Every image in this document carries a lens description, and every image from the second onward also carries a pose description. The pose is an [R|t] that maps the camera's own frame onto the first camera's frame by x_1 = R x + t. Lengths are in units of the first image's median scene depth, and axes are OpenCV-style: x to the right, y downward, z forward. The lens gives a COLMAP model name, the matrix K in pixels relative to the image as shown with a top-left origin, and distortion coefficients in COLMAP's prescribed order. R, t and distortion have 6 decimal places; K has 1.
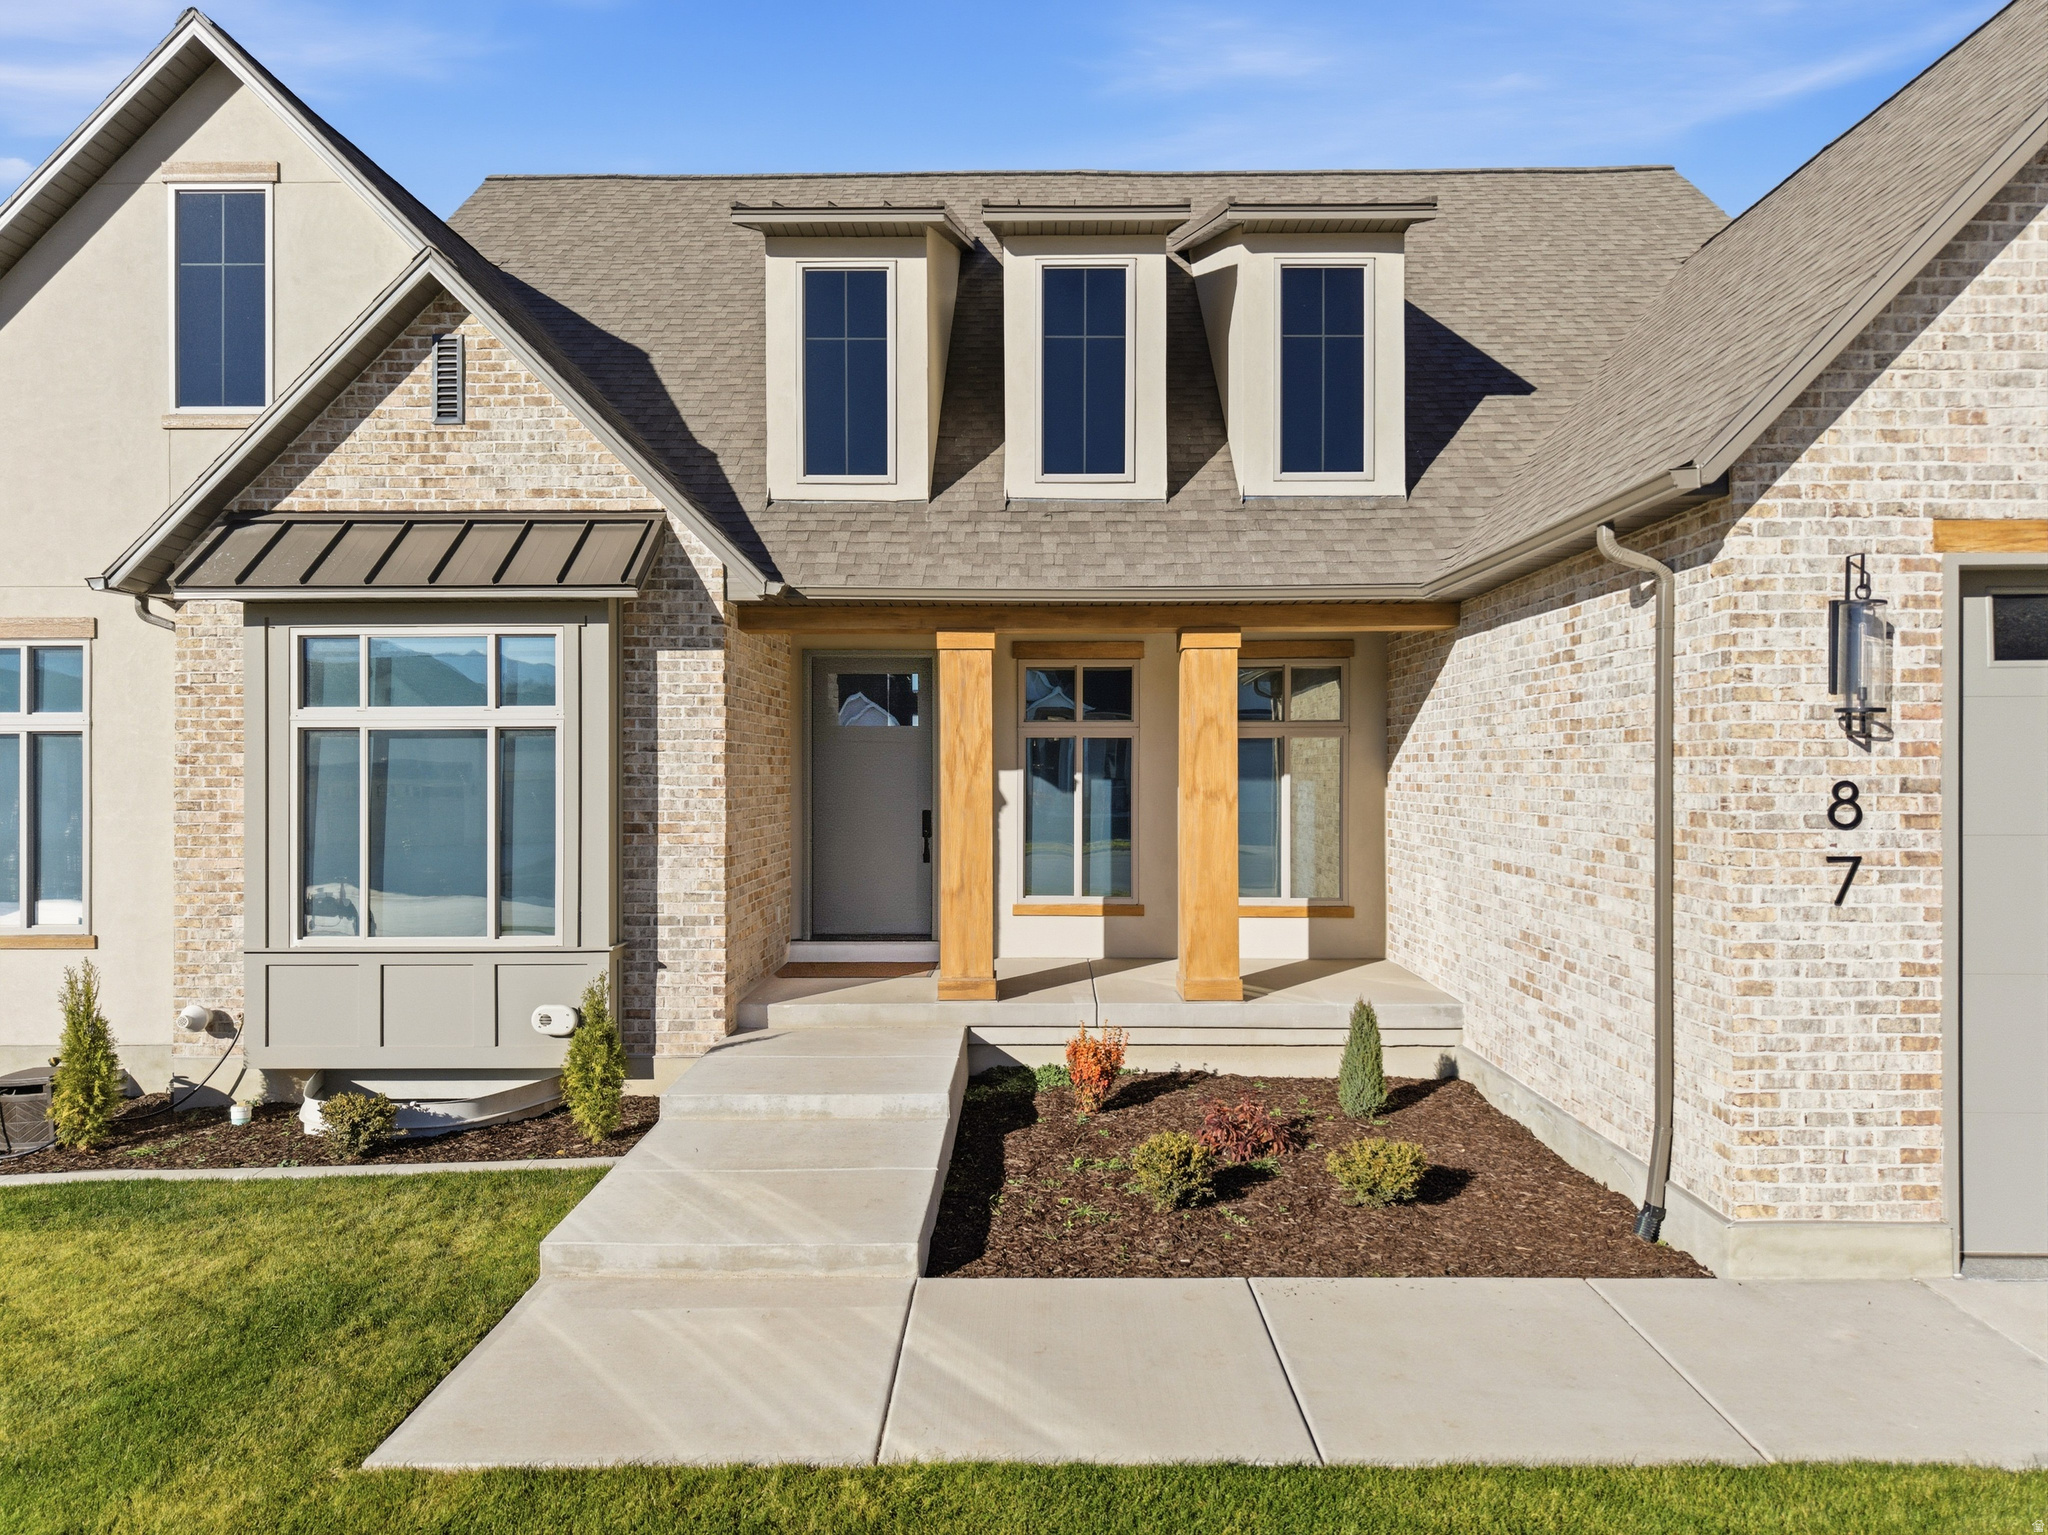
lens RADIAL K [[1433.0, 0, 994.6], [0, 1433.0, 765.7], [0, 0, 1]] dist [0.000410, -0.001390]
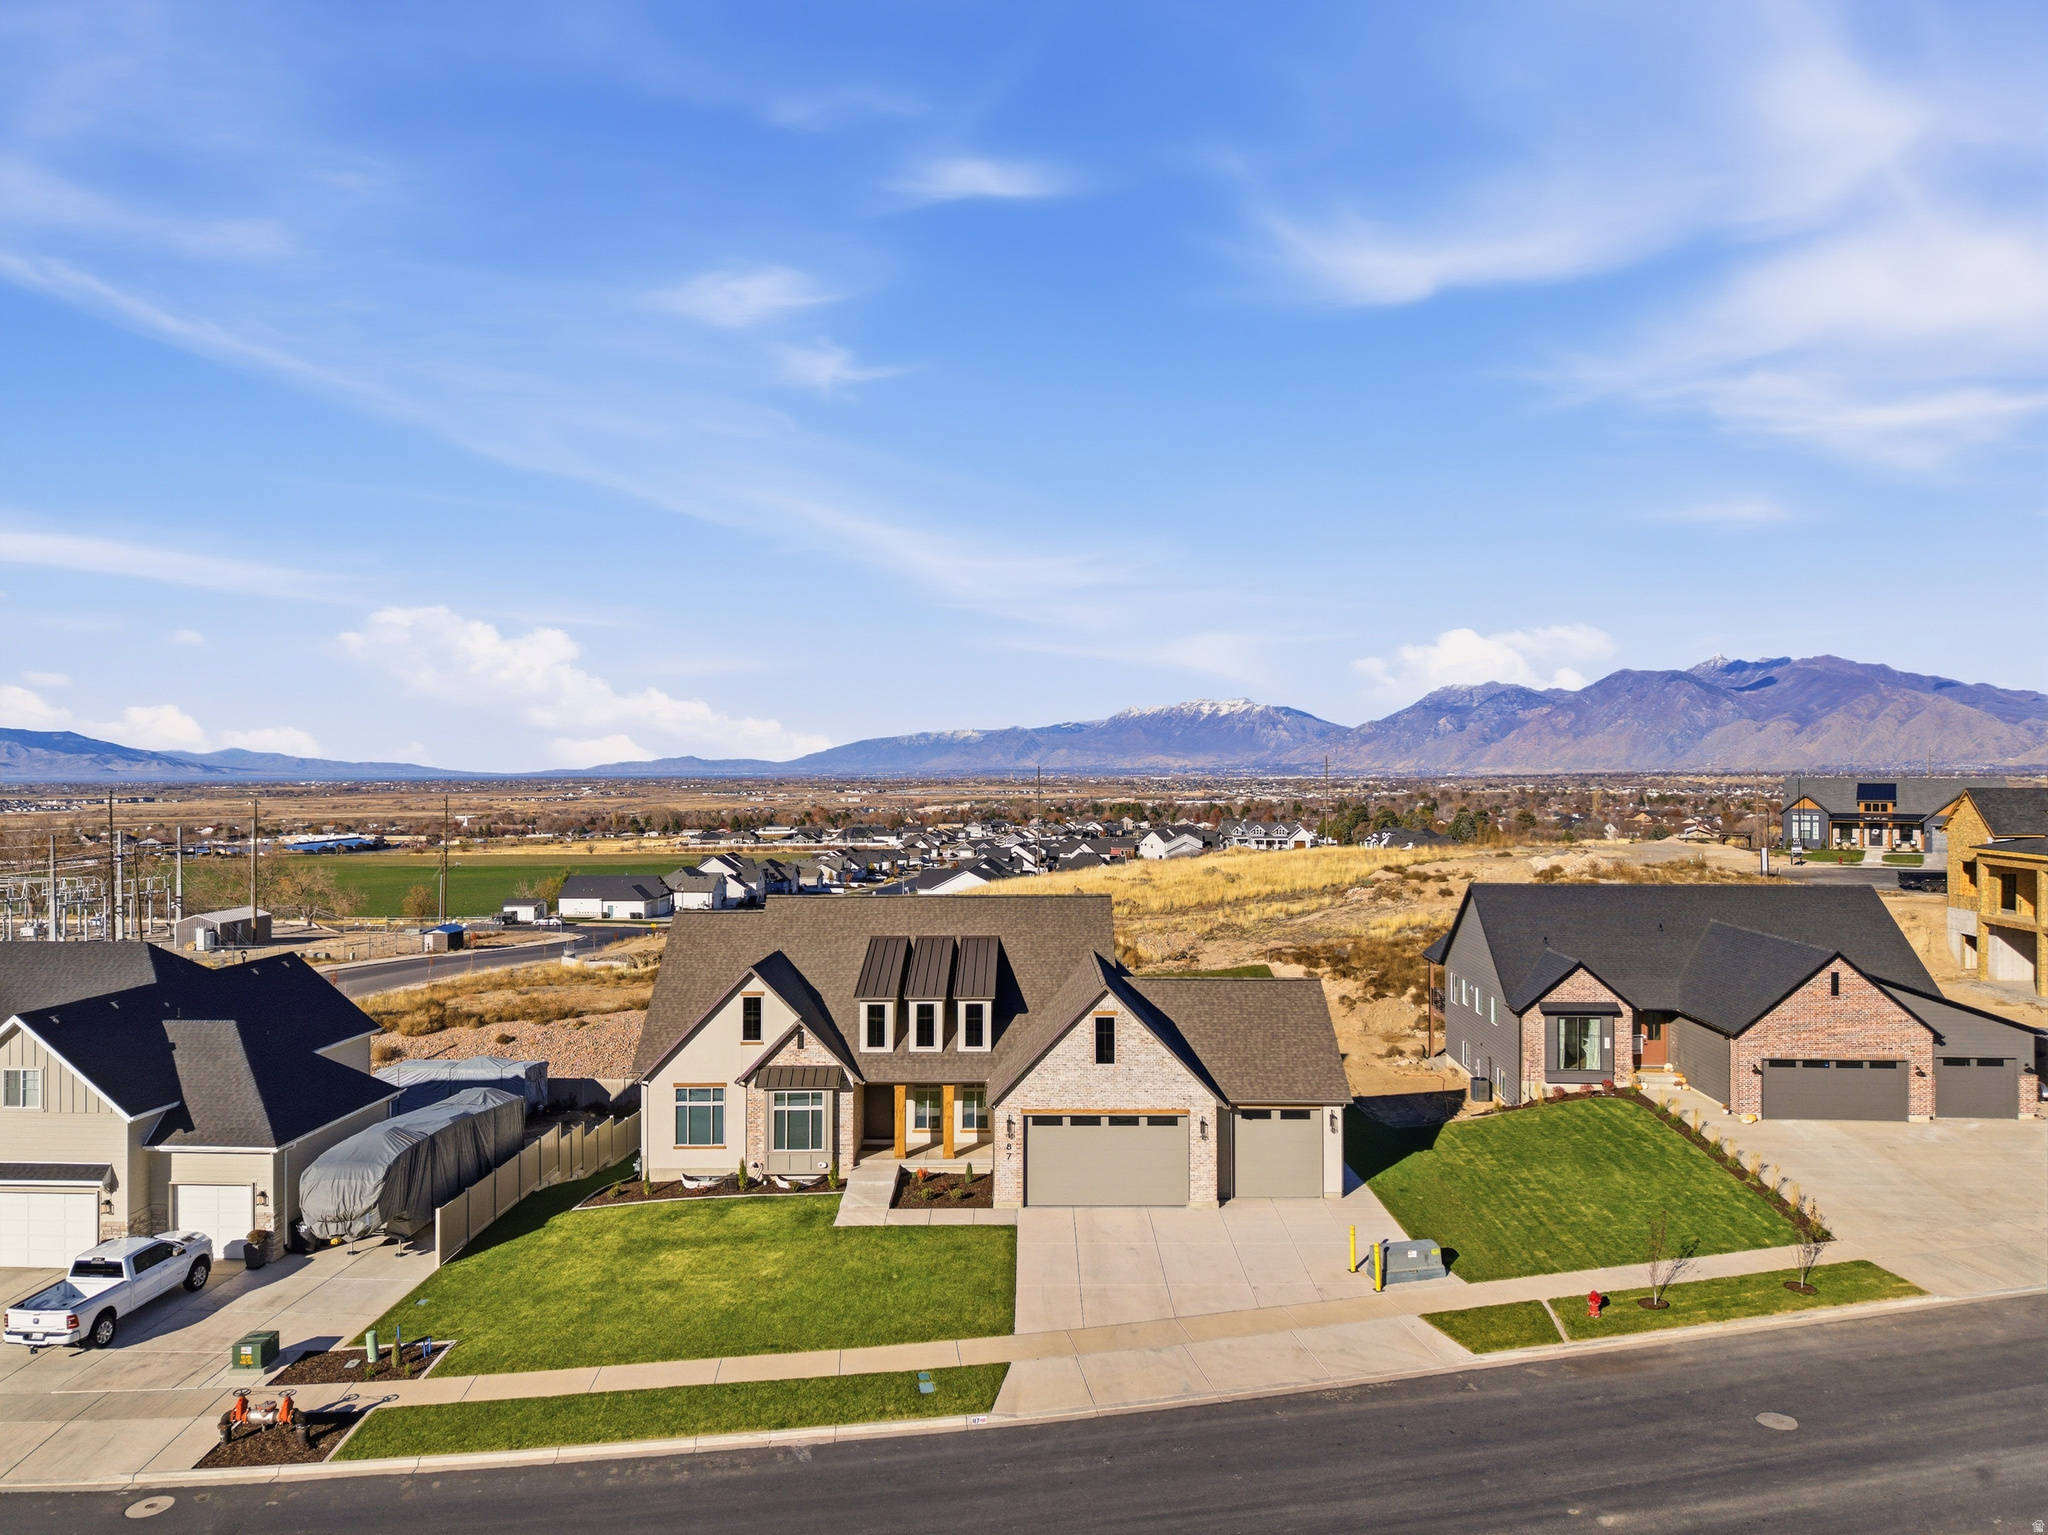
lens RADIAL K [[1371.3, 0, 1024.0], [0, 1371.3, 767.5], [0, 0, 1]] dist [0.022079, -0.022094]
pose [[0.999324, 0.006126, 0.036252, 0.245462], [-0.005847, 0.999952, -0.007799, -1.231364], [-0.036298, 0.007582, 0.999312, -4.040999]]
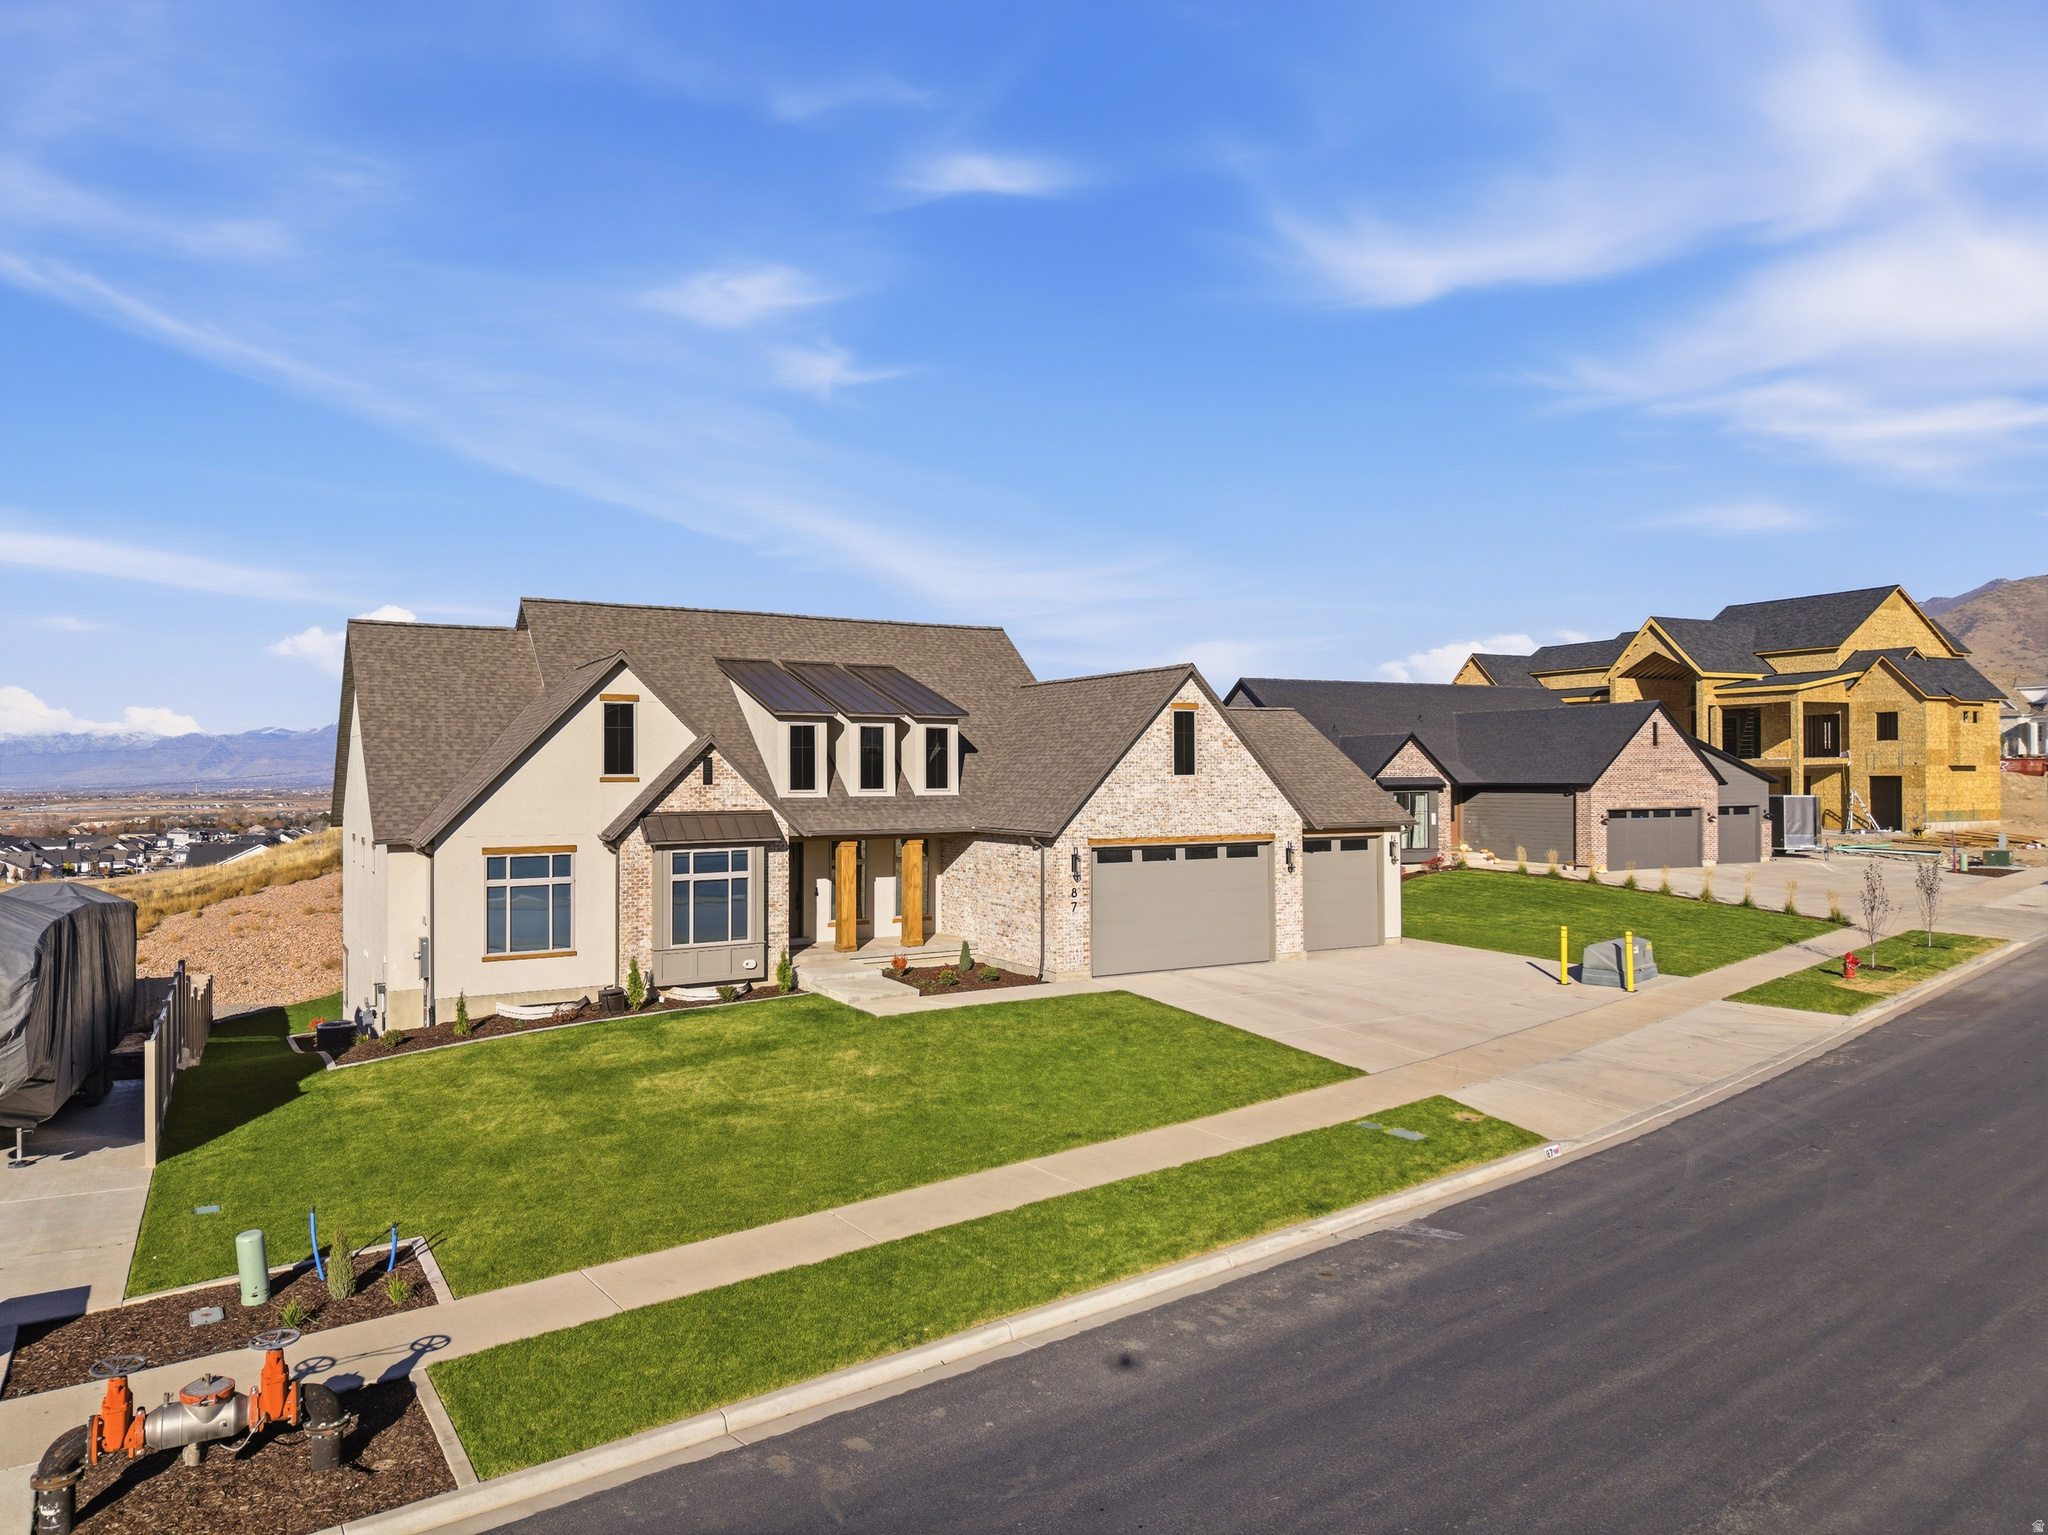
lens RADIAL K [[1373.9, 0, 1077.5], [0, 1373.9, 765.4], [0, 0, 1]] dist [0.045791, -0.057439]
pose [[0.841941, 0.000706, 0.539569, -1.366965], [0.000813, 0.999996, -0.002577, -0.274030], [-0.539569, 0.002608, 0.841937, -2.102473]]
